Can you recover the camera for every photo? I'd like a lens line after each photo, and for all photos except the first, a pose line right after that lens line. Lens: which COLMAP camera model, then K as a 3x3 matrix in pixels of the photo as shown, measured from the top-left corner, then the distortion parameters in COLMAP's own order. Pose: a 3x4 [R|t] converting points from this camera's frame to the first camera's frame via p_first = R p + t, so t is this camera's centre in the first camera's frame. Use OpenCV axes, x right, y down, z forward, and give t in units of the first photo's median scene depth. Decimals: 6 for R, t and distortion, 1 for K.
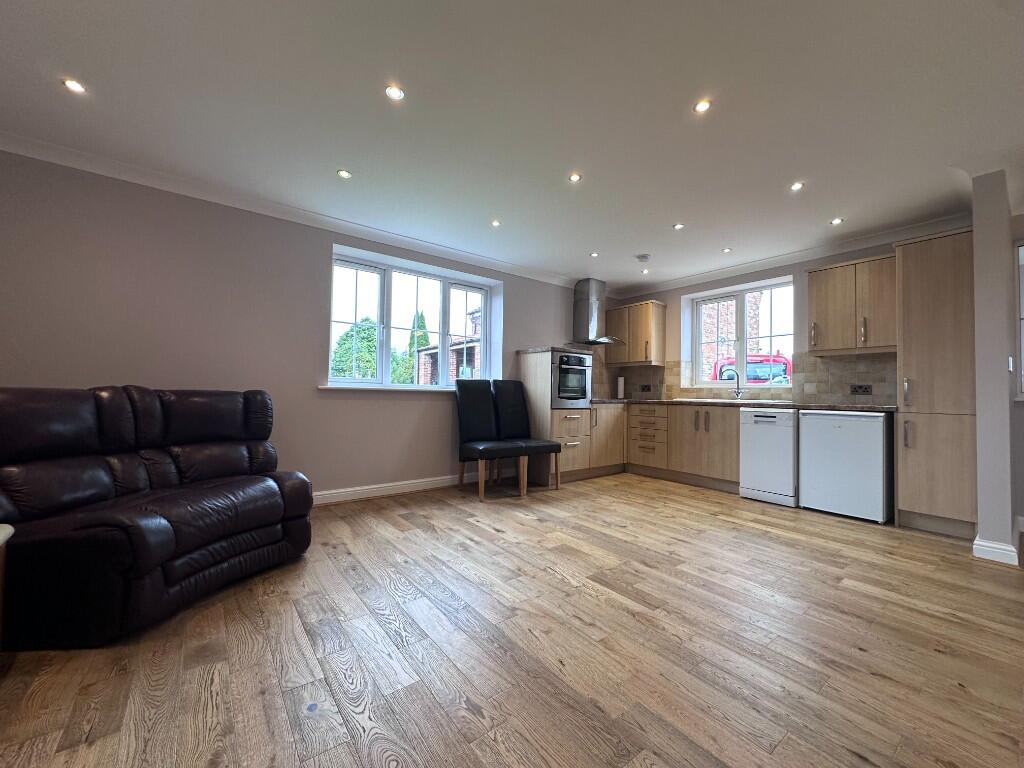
lens RADIAL K [[407.3, 0, 512.5], [0, 407.3, 383.1], [0, 0, 1]] dist [-0.000883, -0.000020]
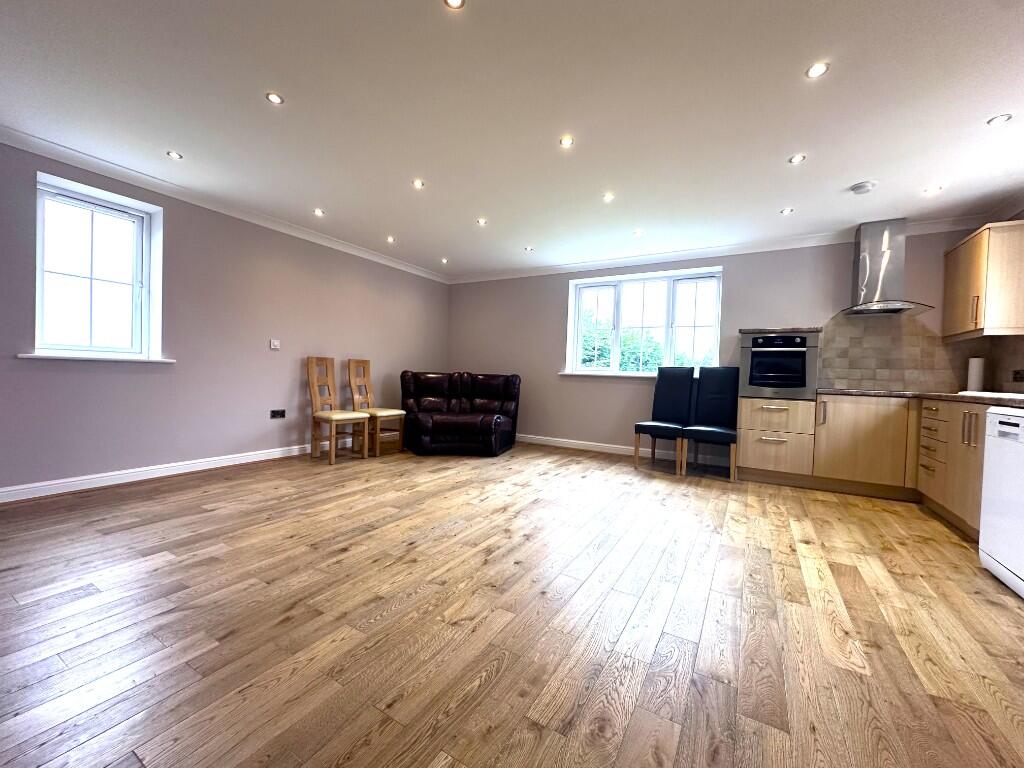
lens RADIAL K [[407.3, 0, 512.5], [0, 407.3, 383.1], [0, 0, 1]] dist [-0.000883, -0.000020]
pose [[0.377920, 0.015358, -0.925711, 0.779312], [-0.002000, 0.999874, 0.015772, 0.019772], [0.925836, -0.004109, 0.377903, 0.185261]]
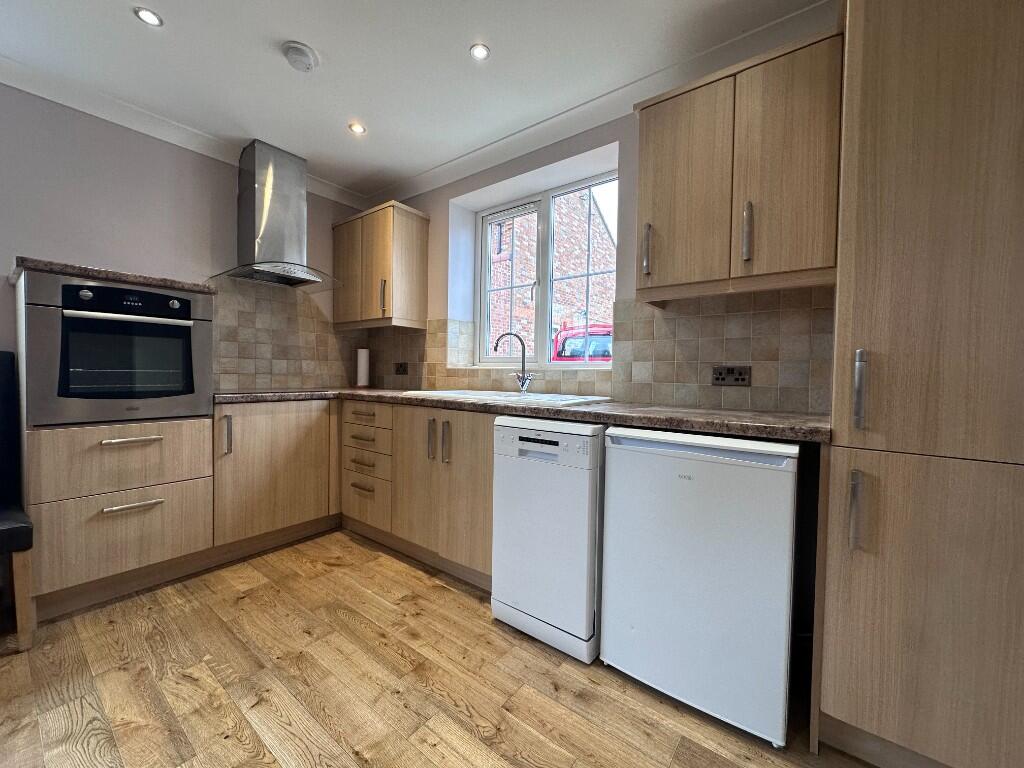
lens RADIAL K [[407.3, 0, 512.5], [0, 407.3, 383.1], [0, 0, 1]] dist [-0.000883, -0.000020]
pose [[0.965553, -0.008013, 0.260083, 0.439492], [-0.006556, 0.998459, 0.055100, 0.000090], [-0.260124, -0.054907, 0.964013, 0.549295]]
